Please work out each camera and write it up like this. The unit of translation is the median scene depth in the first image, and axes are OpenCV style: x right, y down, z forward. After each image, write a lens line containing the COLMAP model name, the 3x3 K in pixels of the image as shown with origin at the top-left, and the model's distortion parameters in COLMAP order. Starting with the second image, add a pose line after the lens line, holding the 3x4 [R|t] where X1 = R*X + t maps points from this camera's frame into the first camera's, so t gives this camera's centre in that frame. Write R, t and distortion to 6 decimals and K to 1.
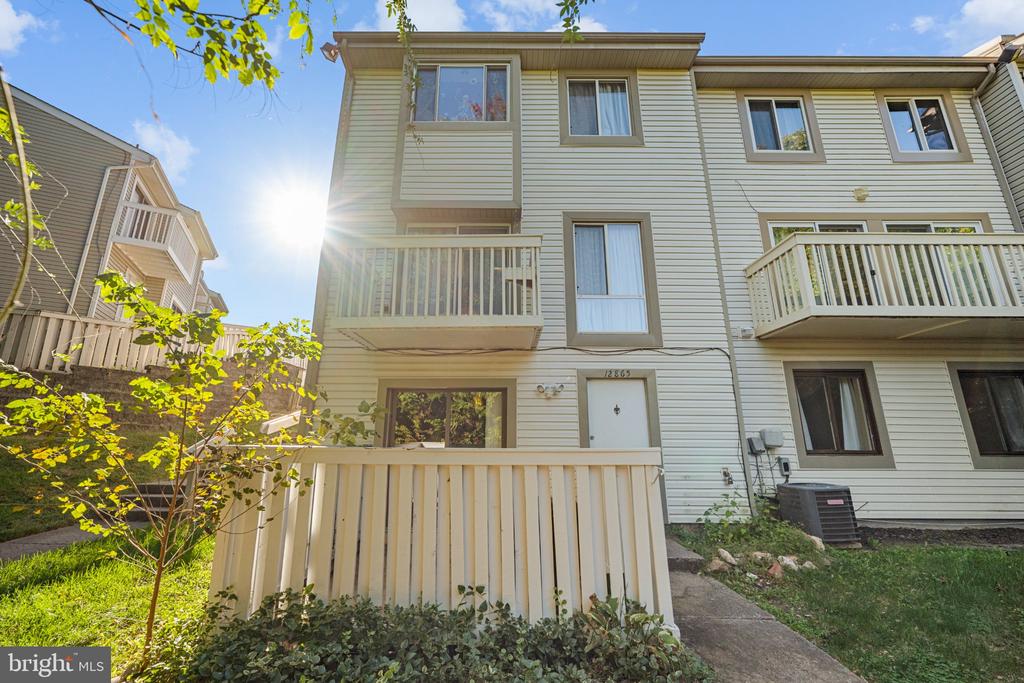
lens RADIAL K [[410.7, 0, 511.1], [0, 410.7, 329.0], [0, 0, 1]] dist [-0.000968, 0.000159]
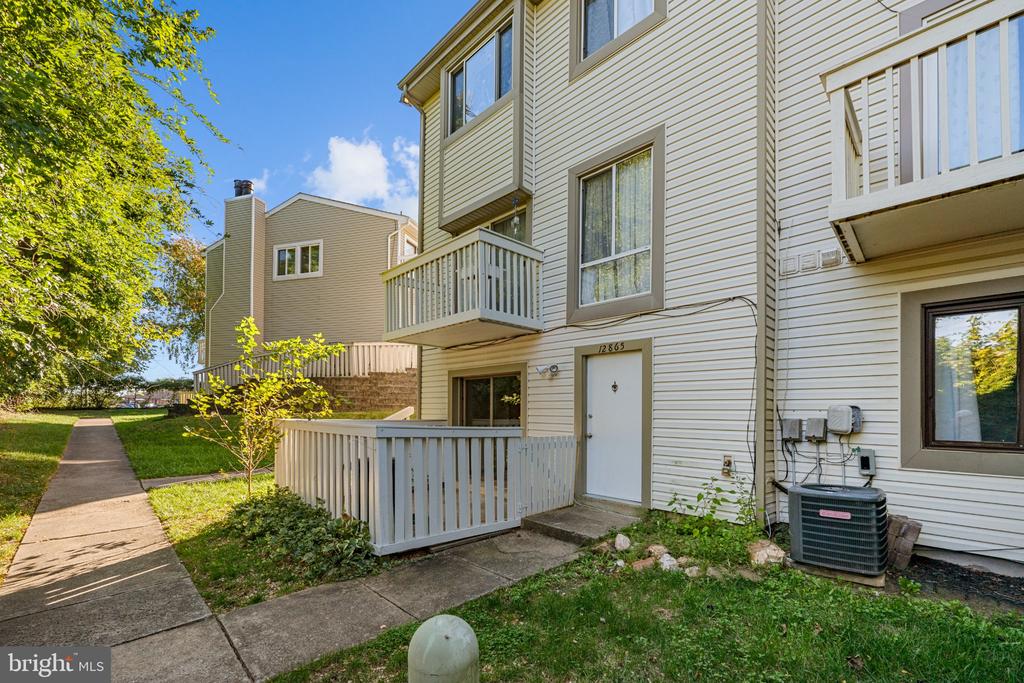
lens RADIAL K [[433.1, 0, 510.9], [0, 433.1, 400.9], [0, 0, 1]] dist [-0.001909, -0.000210]
pose [[0.698664, -0.014613, -0.715301, 0.770241], [0.180620, 0.971009, 0.156582, 0.033304], [0.692275, -0.238596, 0.681048, 0.172138]]
